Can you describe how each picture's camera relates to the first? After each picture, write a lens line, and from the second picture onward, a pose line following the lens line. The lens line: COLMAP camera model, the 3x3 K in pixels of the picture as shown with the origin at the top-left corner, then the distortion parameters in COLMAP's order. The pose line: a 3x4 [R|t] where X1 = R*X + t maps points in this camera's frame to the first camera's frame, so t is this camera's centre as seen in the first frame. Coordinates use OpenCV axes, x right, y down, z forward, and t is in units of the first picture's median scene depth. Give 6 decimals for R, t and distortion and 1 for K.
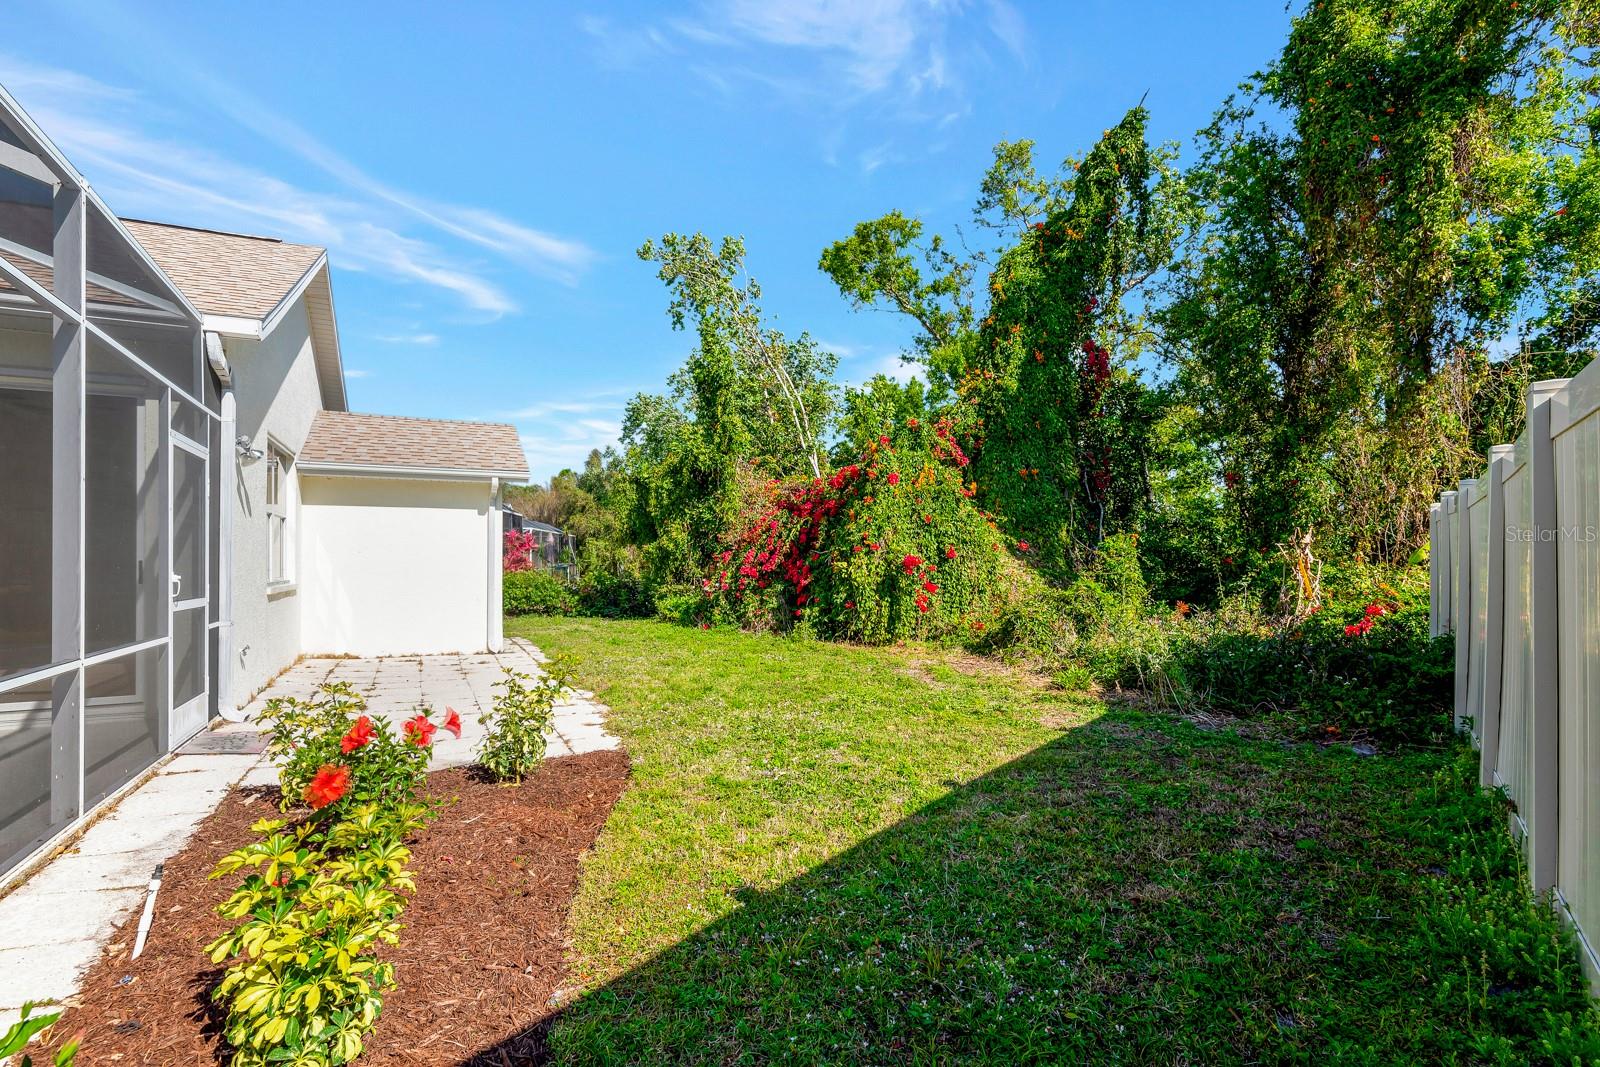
lens RADIAL K [[747.8, 0, 801.7], [0, 747.8, 557.5], [0, 0, 1]] dist [0.000849, -0.000056]
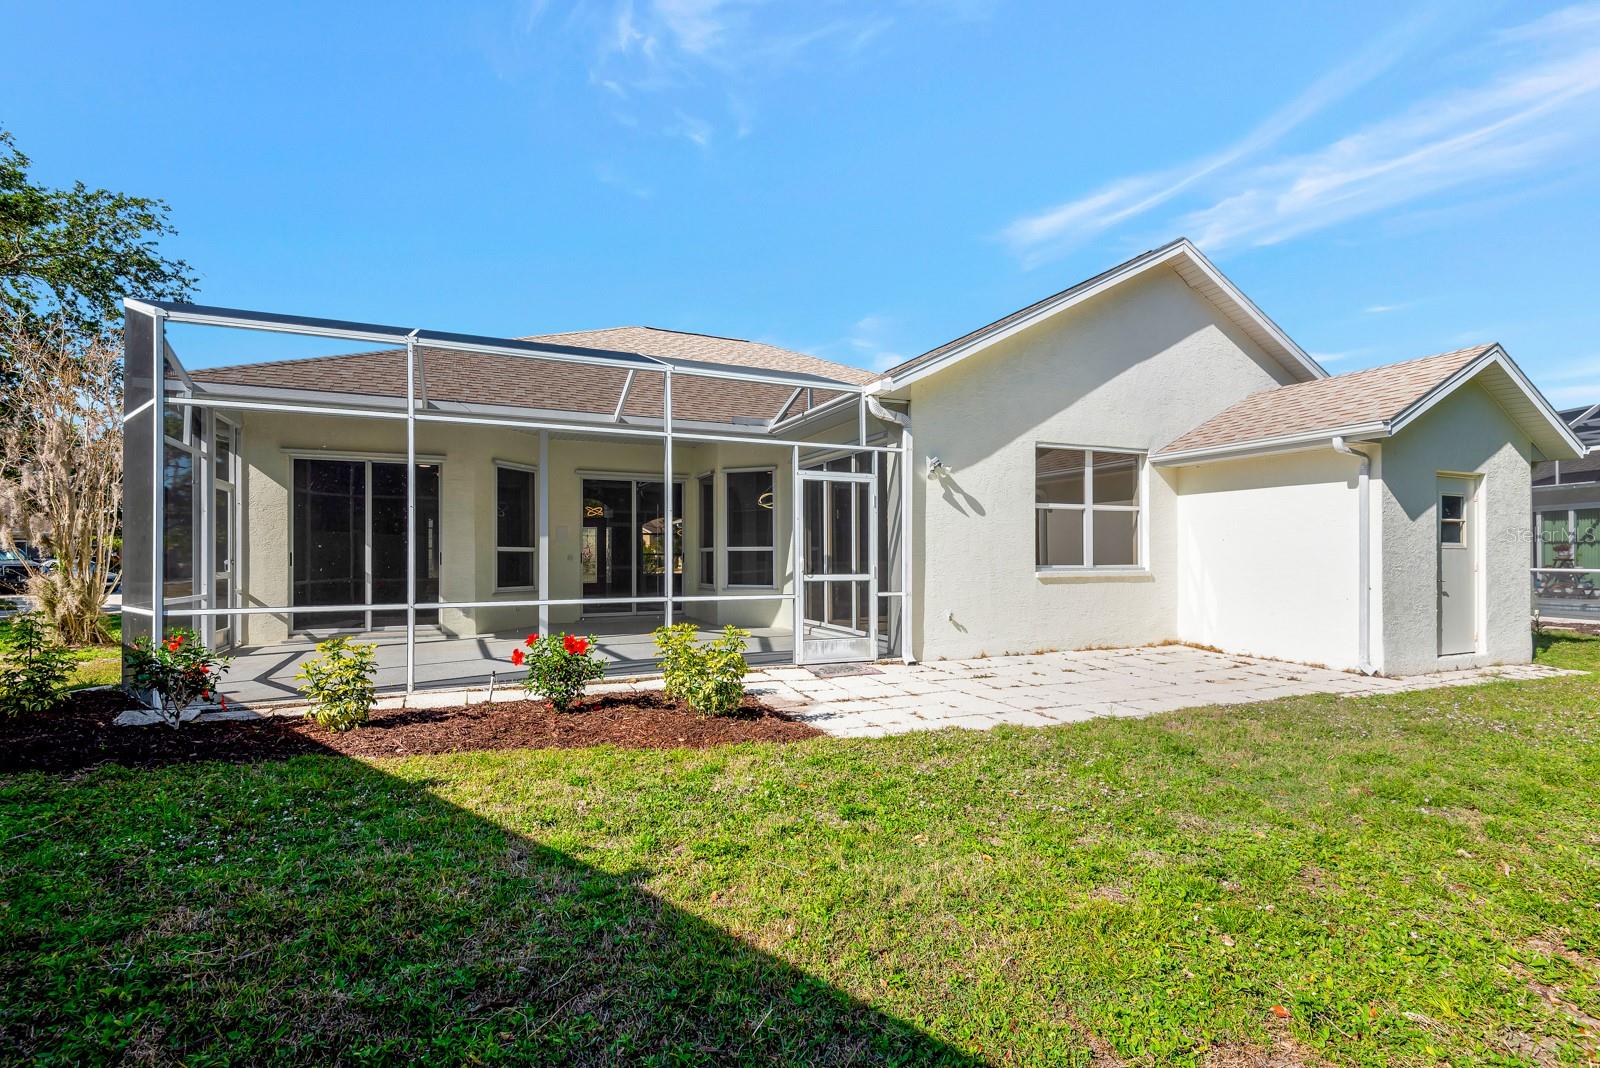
lens RADIAL K [[747.8, 0, 801.7], [0, 747.8, 558.0], [0, 0, 1]] dist [0.000849, -0.000056]
pose [[-0.037398, 0.005917, -0.999283, 0.659020], [0.004682, 0.999973, 0.005746, 0.012330], [0.999289, -0.004464, -0.037424, 0.893943]]
